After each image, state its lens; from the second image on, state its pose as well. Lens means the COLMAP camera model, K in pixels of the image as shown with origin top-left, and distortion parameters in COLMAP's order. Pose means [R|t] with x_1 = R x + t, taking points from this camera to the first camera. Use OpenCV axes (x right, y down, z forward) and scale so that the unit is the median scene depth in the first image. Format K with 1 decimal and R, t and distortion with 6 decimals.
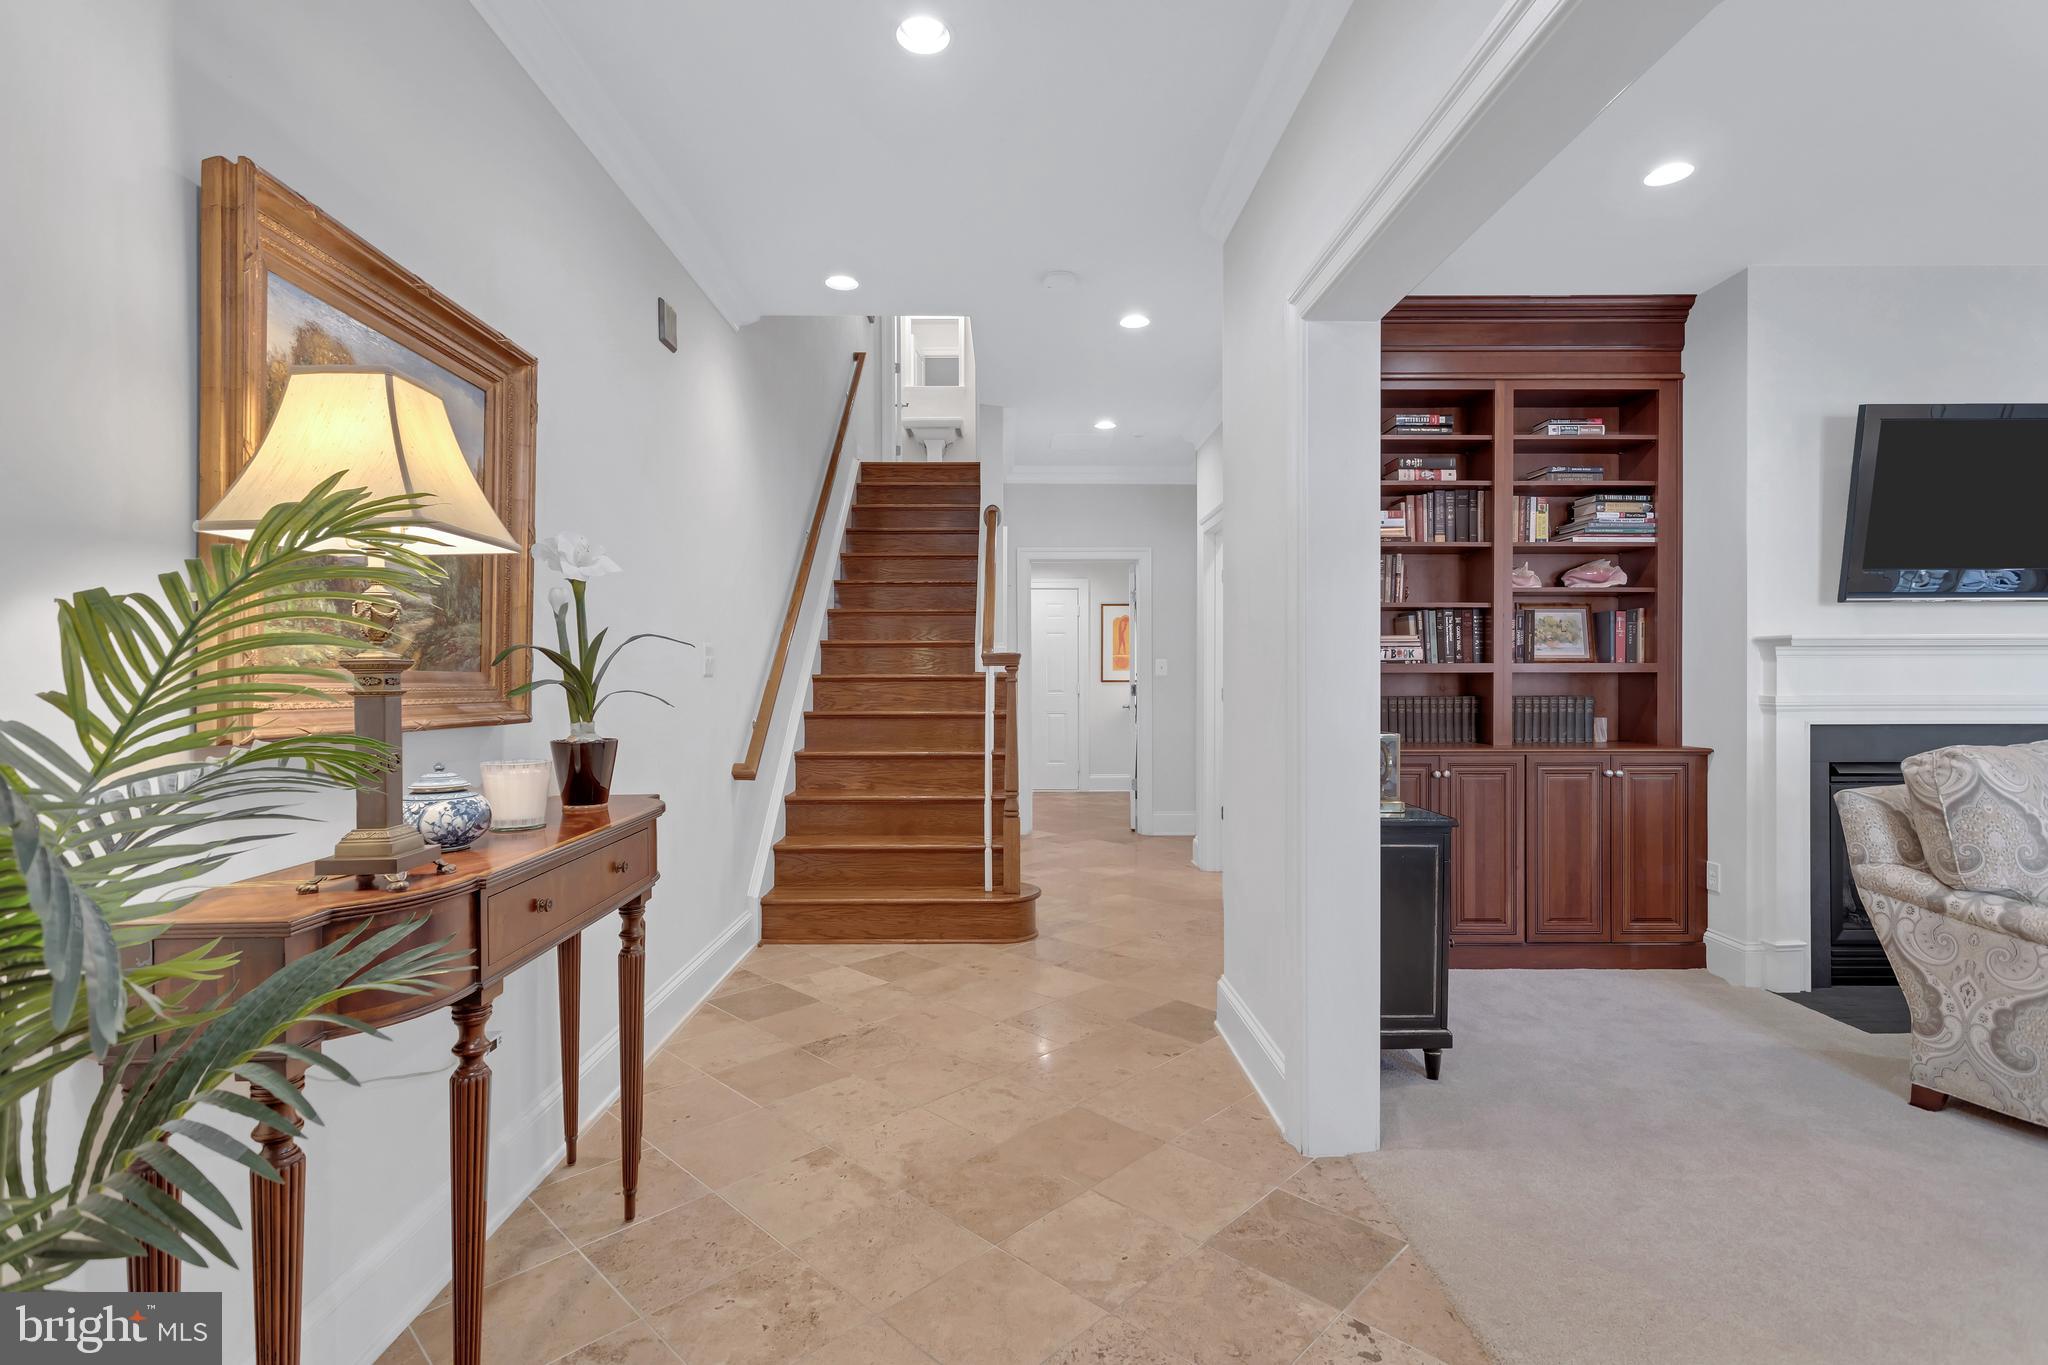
lens RADIAL K [[954.8, 0, 1020.7], [0, 954.8, 678.6], [0, 0, 1]] dist [0.000206, 0.001288]
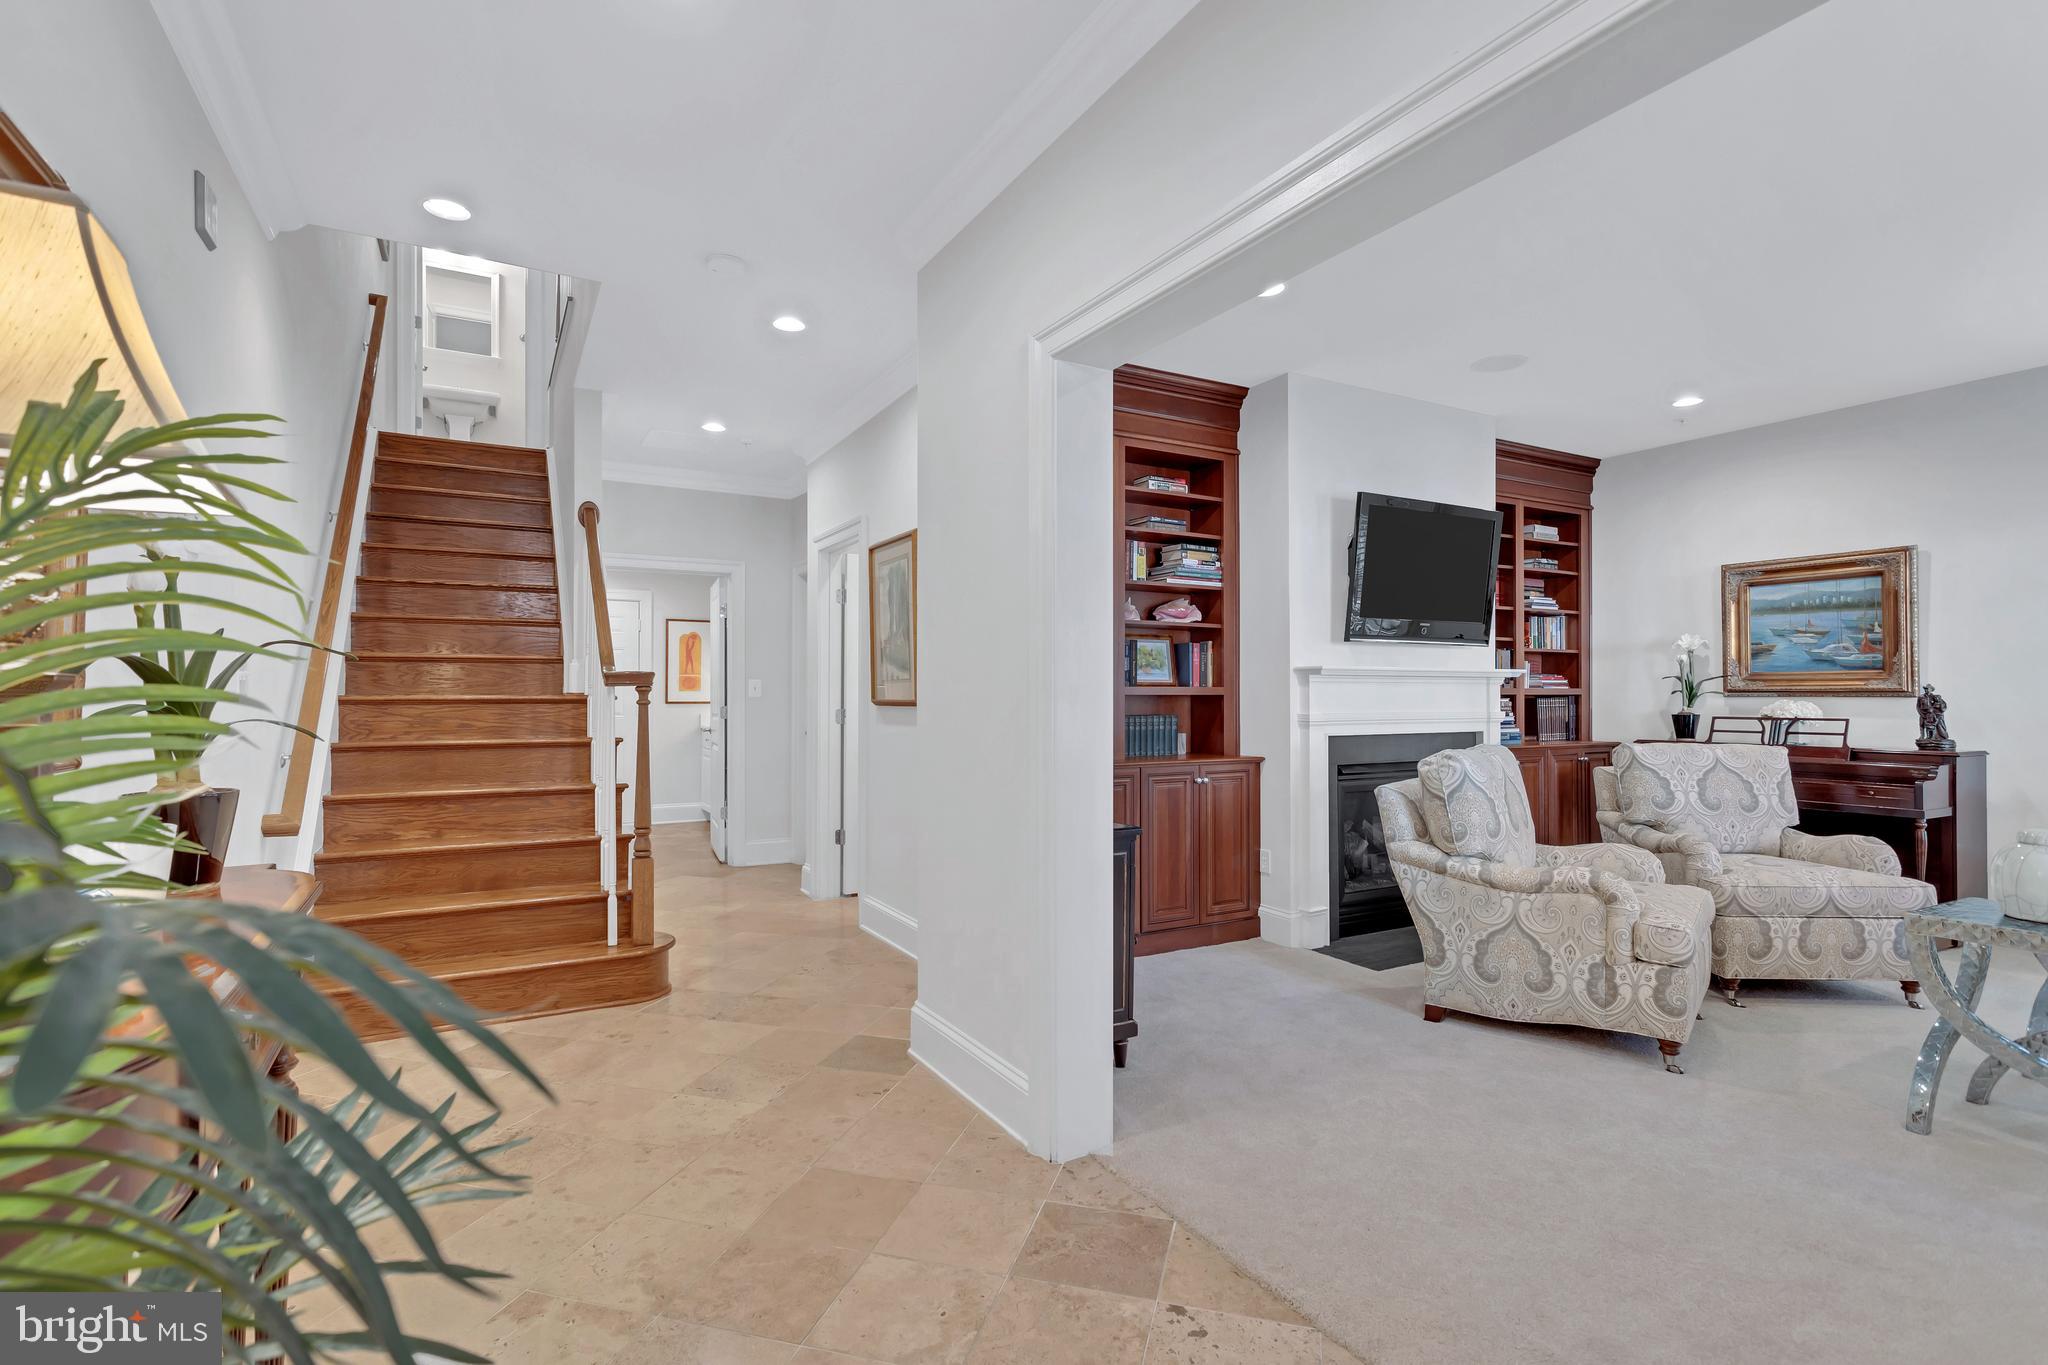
lens RADIAL K [[962.8, 0, 1024.0], [0, 962.8, 682.5], [0, 0, 1]] dist [-0.000481, 0.001297]
pose [[0.878112, 0.008149, 0.478385, -0.140762], [0.000145, 0.999850, -0.017297, -0.001190], [-0.478454, 0.015258, 0.877980, 0.056991]]
